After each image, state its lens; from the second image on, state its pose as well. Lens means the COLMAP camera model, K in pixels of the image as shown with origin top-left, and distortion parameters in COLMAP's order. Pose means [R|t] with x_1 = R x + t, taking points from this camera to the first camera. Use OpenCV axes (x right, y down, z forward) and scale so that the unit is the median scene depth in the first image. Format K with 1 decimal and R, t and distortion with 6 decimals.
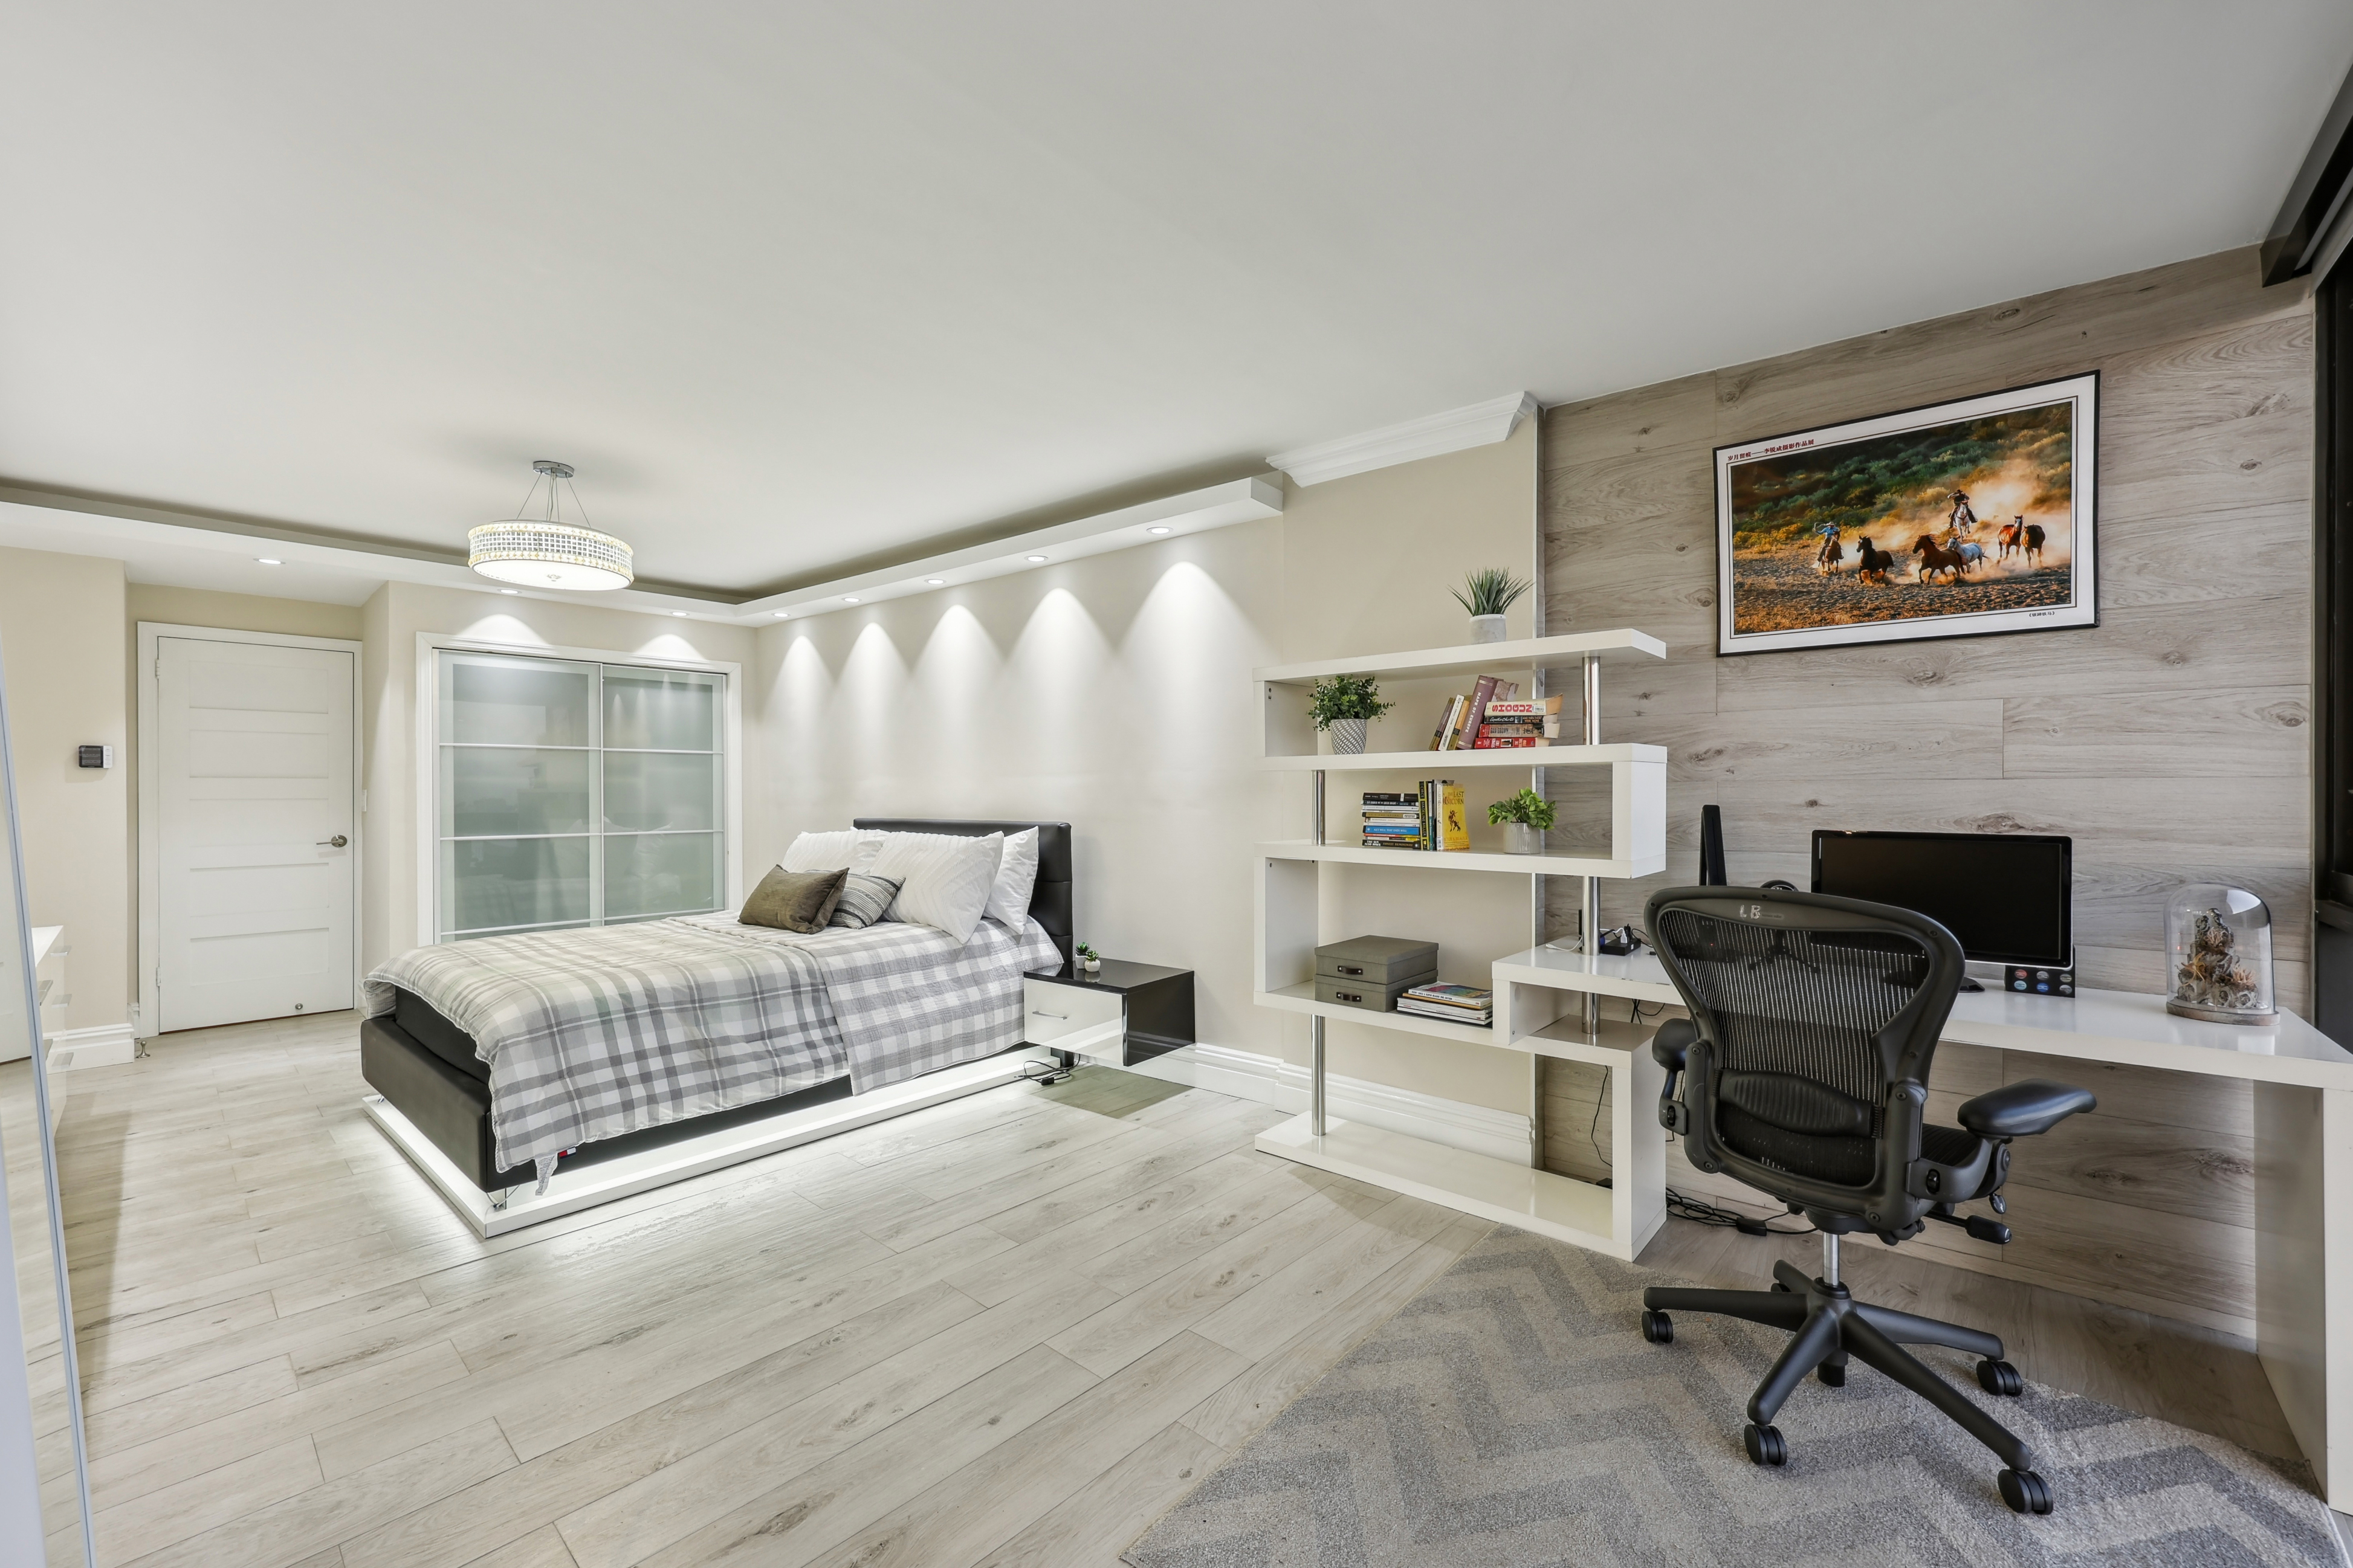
lens RADIAL K [[959.0, 0, 1179.7], [0, 959.0, 783.2], [0, 0, 1]] dist [-0.000908, 0.000508]
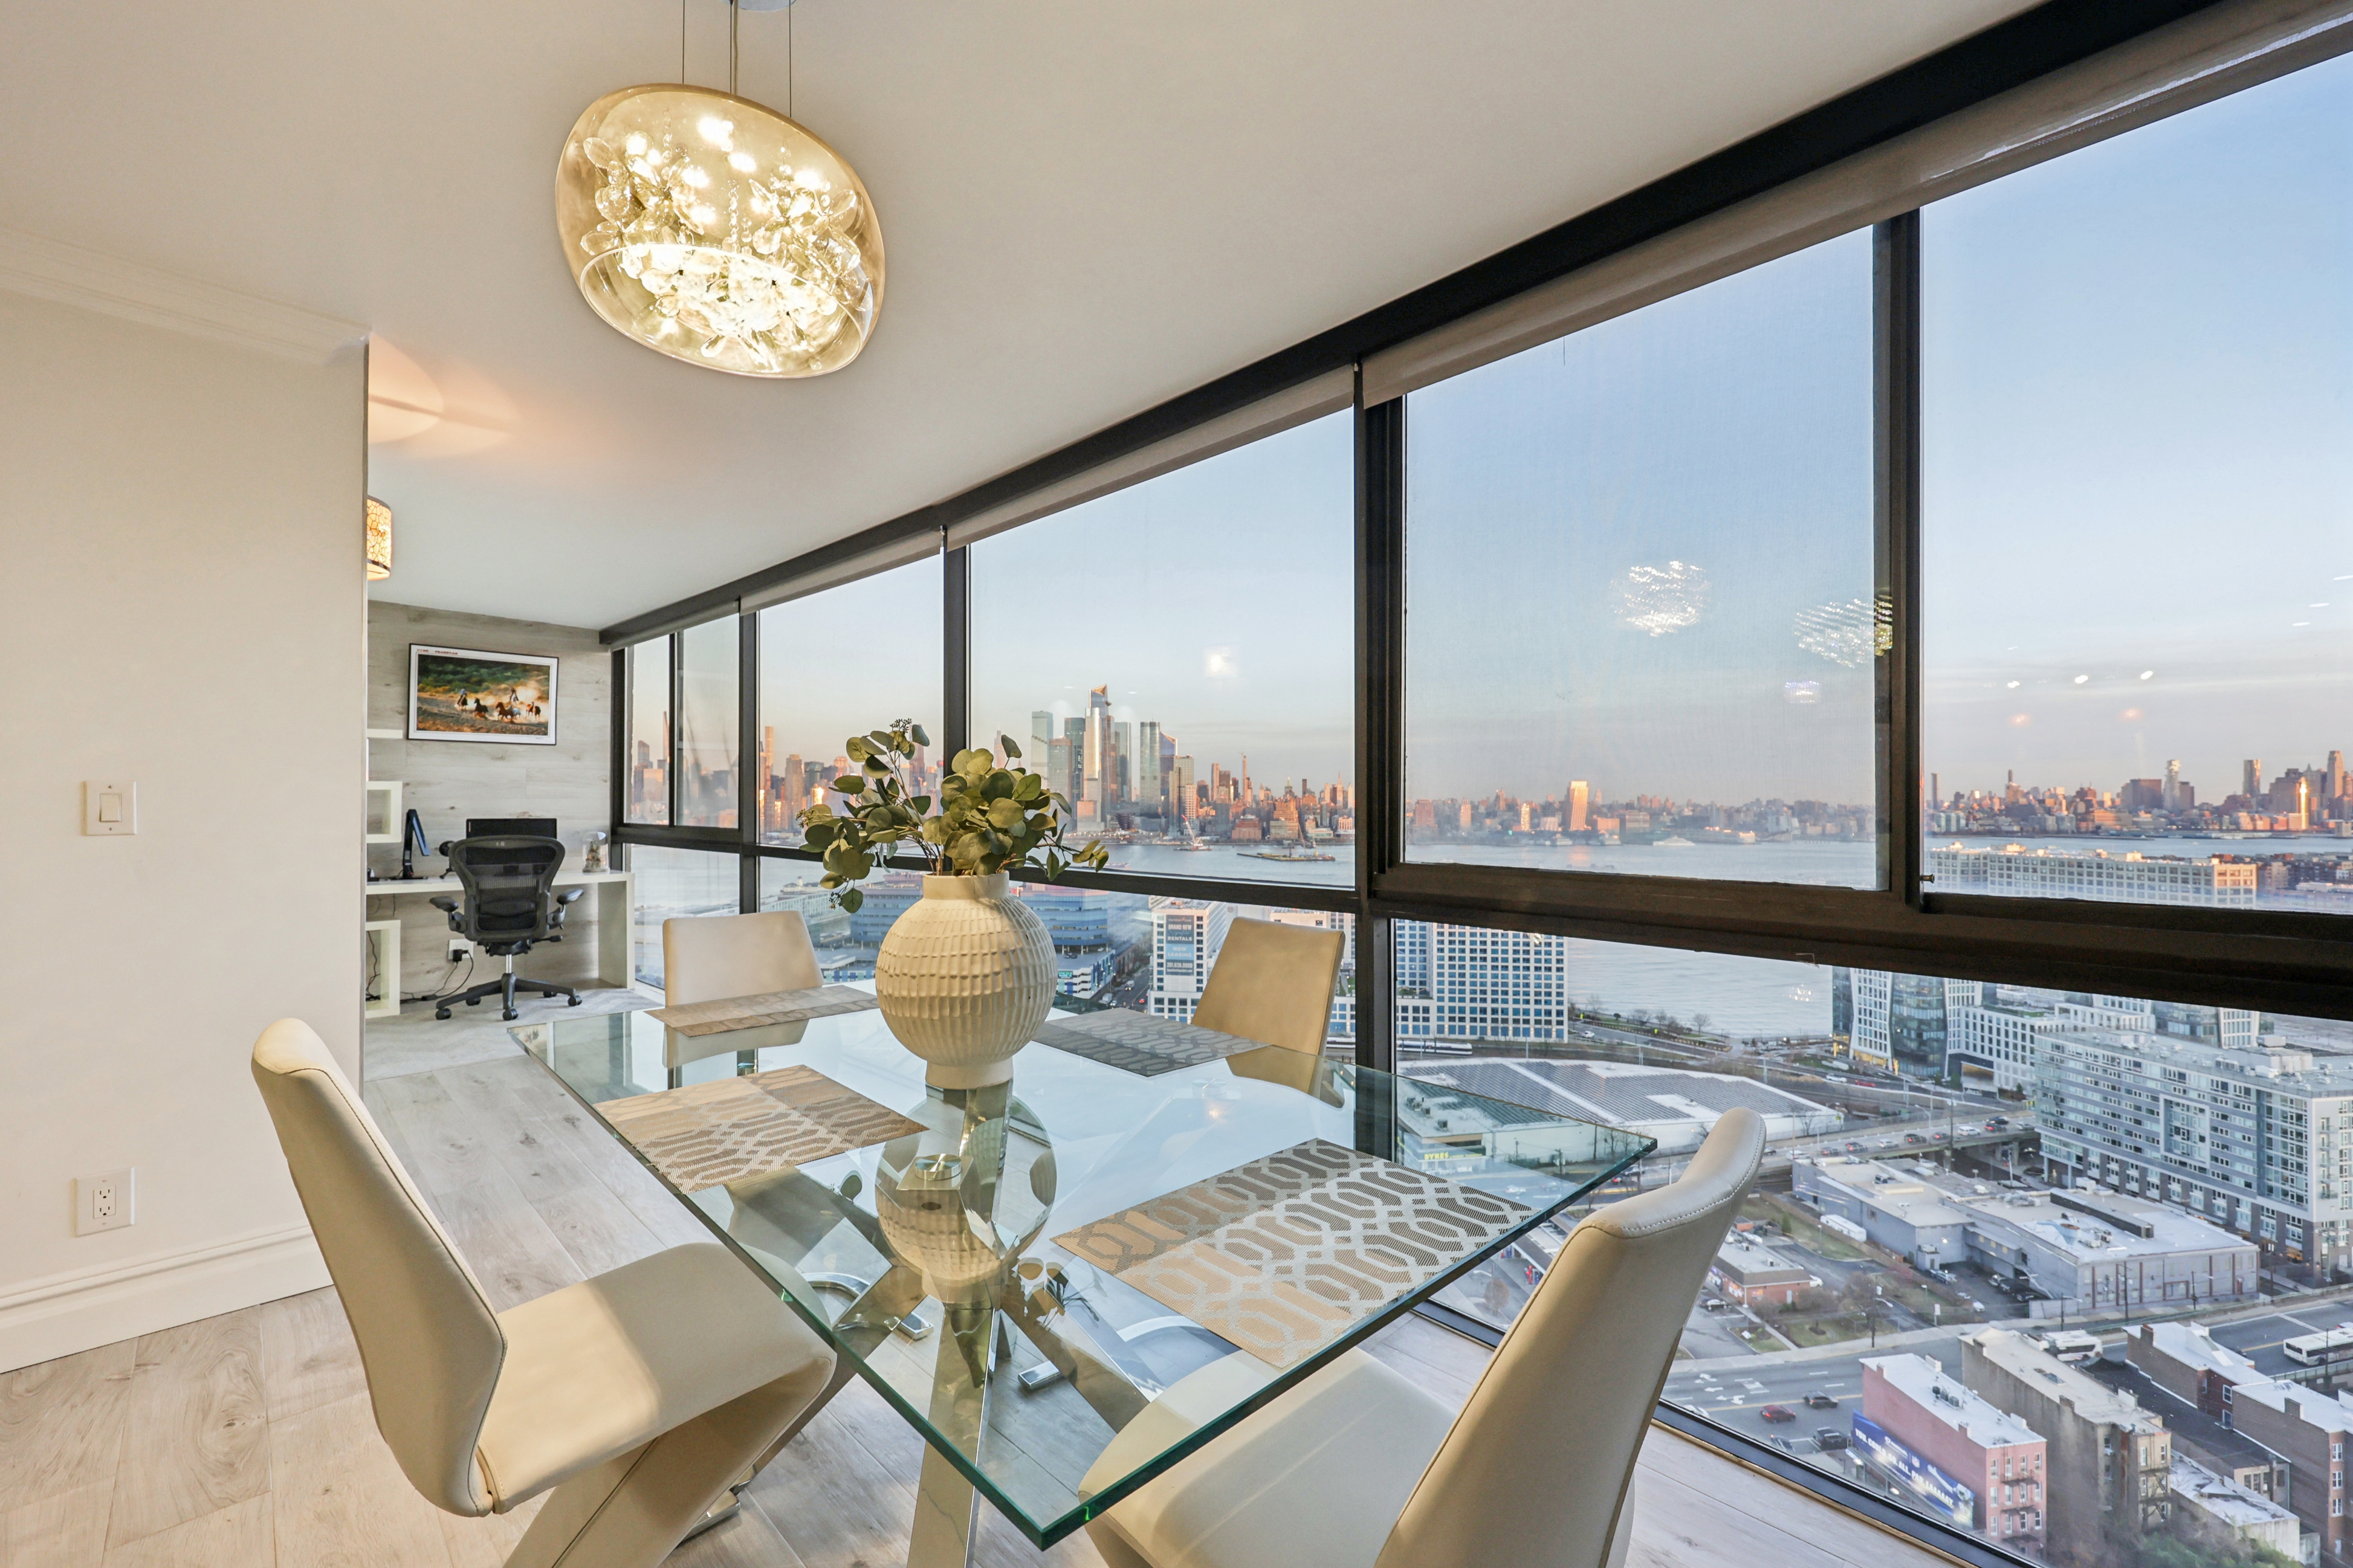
lens RADIAL K [[959.0, 0, 1174.1], [0, 959.0, 784.1], [0, 0, 1]] dist [-0.000908, 0.000508]
pose [[0.050016, 0.017967, 0.998587, -0.817505], [-0.009064, 0.999805, -0.017535, -0.006517], [-0.998707, -0.008174, 0.050169, -0.447604]]
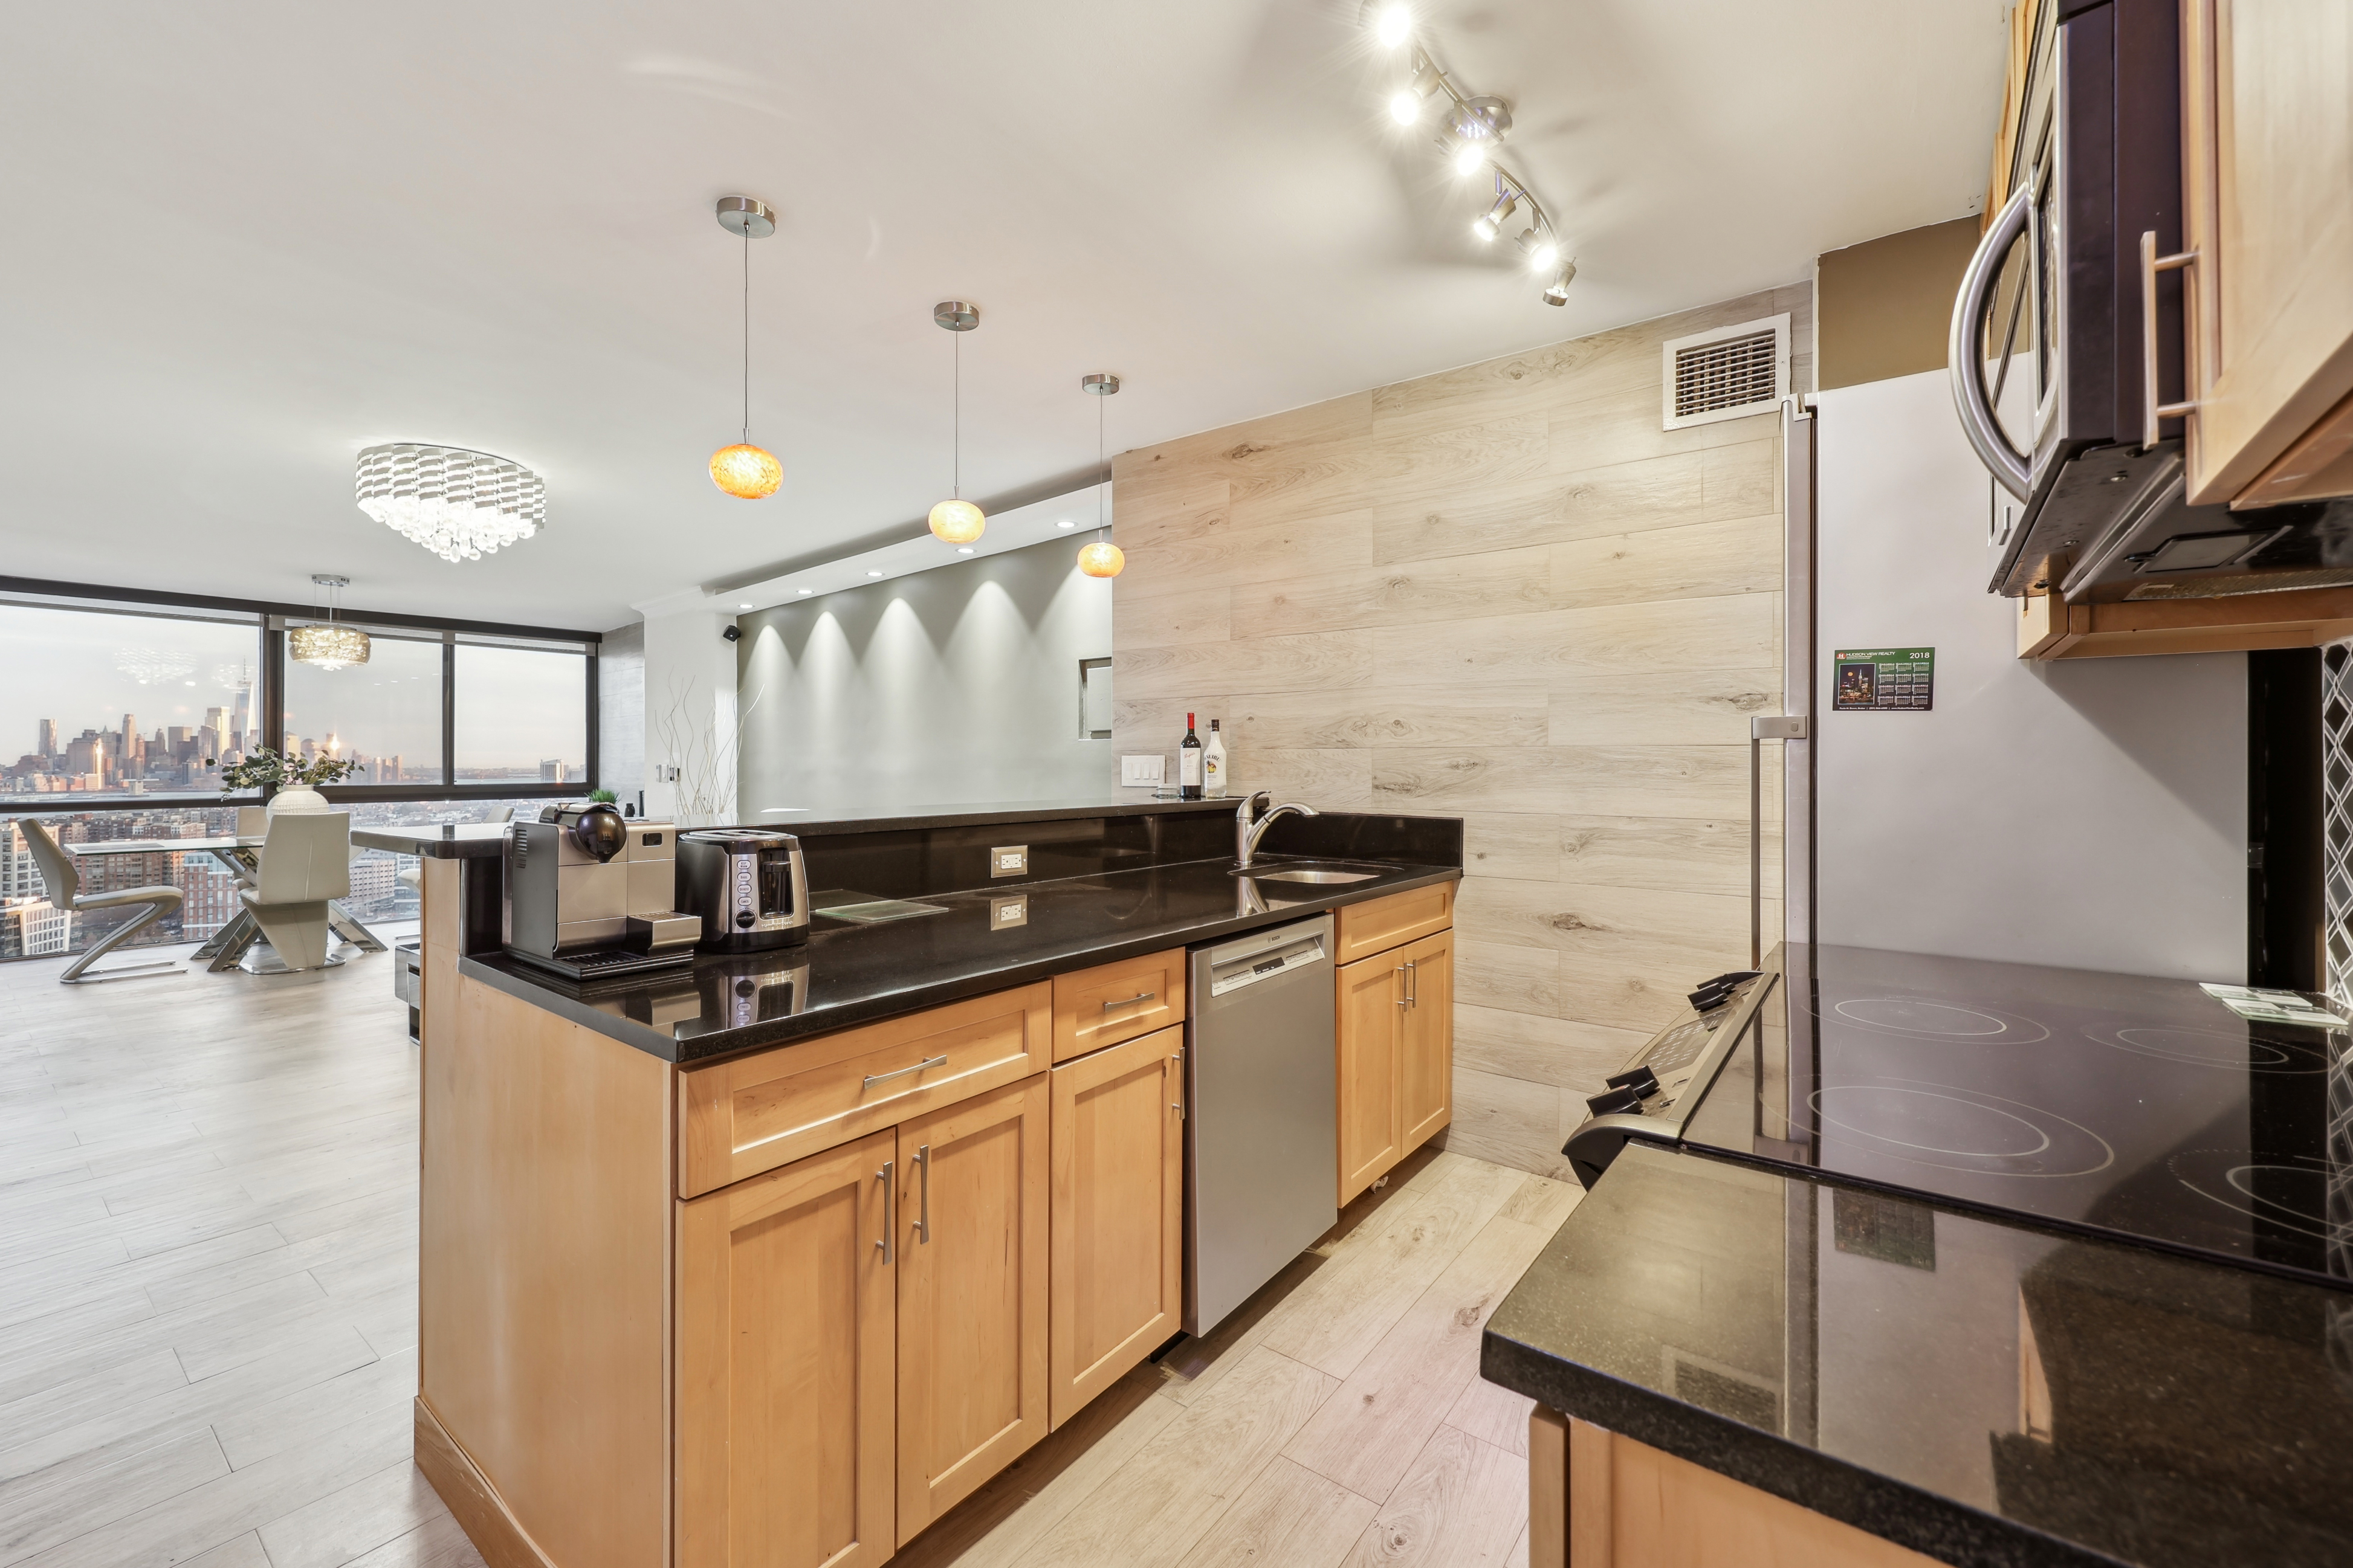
lens RADIAL K [[959.0, 0, 1183.2], [0, 959.0, 759.9], [0, 0, 1]] dist [-0.000908, 0.000508]
pose [[-0.995667, 0.002083, -0.092962, -2.038223], [0.002914, 0.999957, -0.008804, 0.007713], [0.092940, -0.009037, -0.995631, 2.013115]]
